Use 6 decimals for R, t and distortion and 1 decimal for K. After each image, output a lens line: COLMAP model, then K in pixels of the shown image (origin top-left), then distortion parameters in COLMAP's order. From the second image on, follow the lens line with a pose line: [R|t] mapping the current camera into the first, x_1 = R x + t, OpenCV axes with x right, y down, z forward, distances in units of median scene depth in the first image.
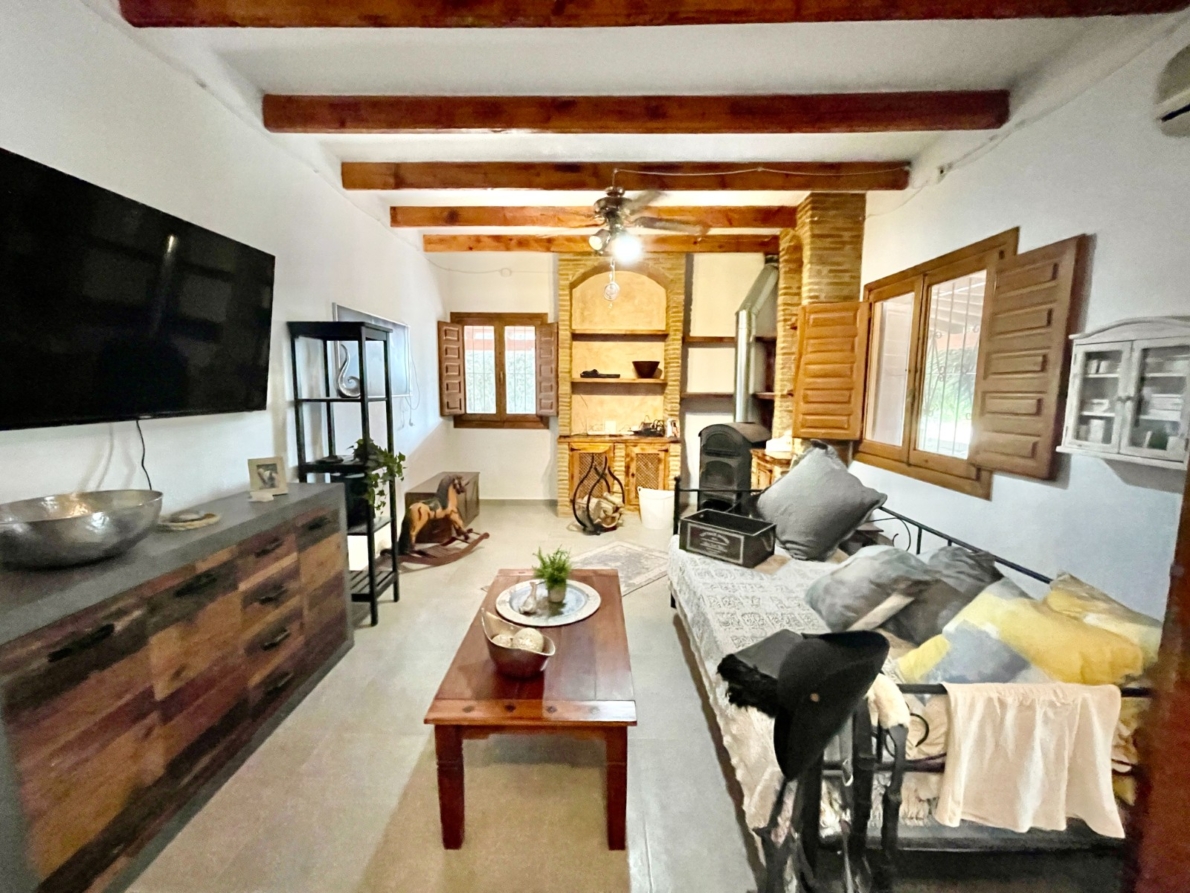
lens RADIAL K [[479.2, 0, 590.0], [0, 479.2, 444.6], [0, 0, 1]] dist [-0.003583, 0.000729]
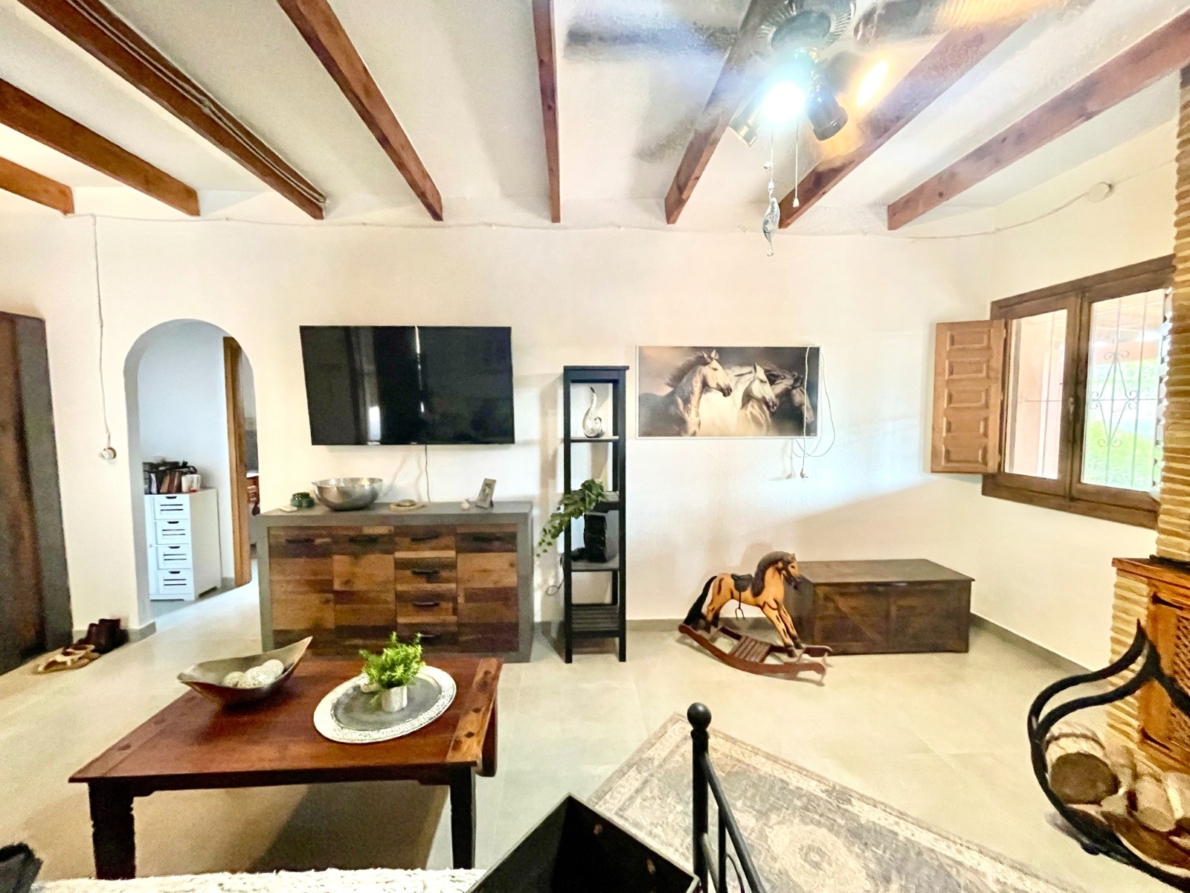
lens RADIAL K [[479.2, 0, 590.0], [0, 479.2, 444.6], [0, 0, 1]] dist [-0.003583, 0.000729]
pose [[0.060516, 0.056940, -0.996542, 0.302665], [-0.120458, 0.991492, 0.049336, -0.075707], [0.990872, 0.117055, 0.066860, 0.526940]]
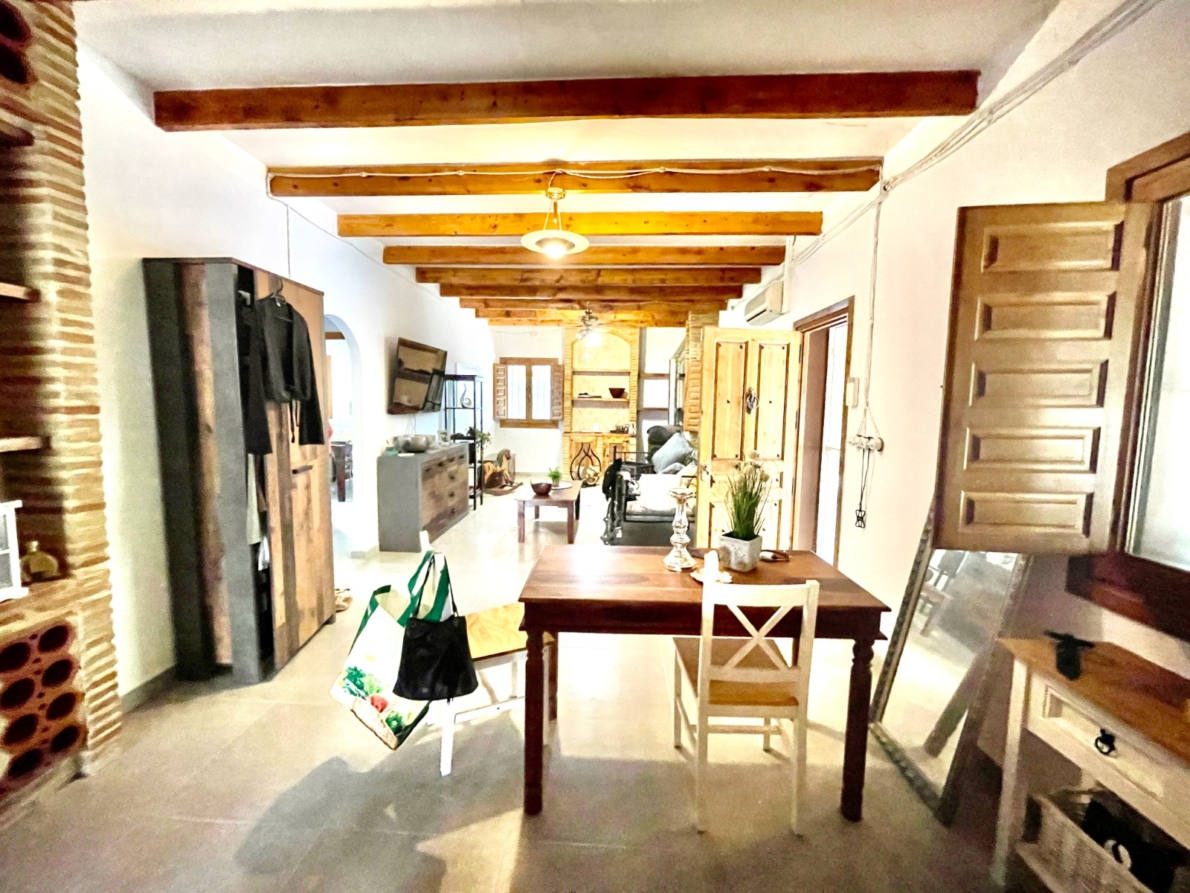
lens RADIAL K [[479.2, 0, 590.0], [0, 479.2, 444.6], [0, 0, 1]] dist [-0.003583, 0.000729]
pose [[0.999398, 0.012127, -0.032491, 0.084004], [-0.013153, 0.999415, -0.031561, 0.078928], [0.032089, 0.031969, 0.998974, -0.683199]]
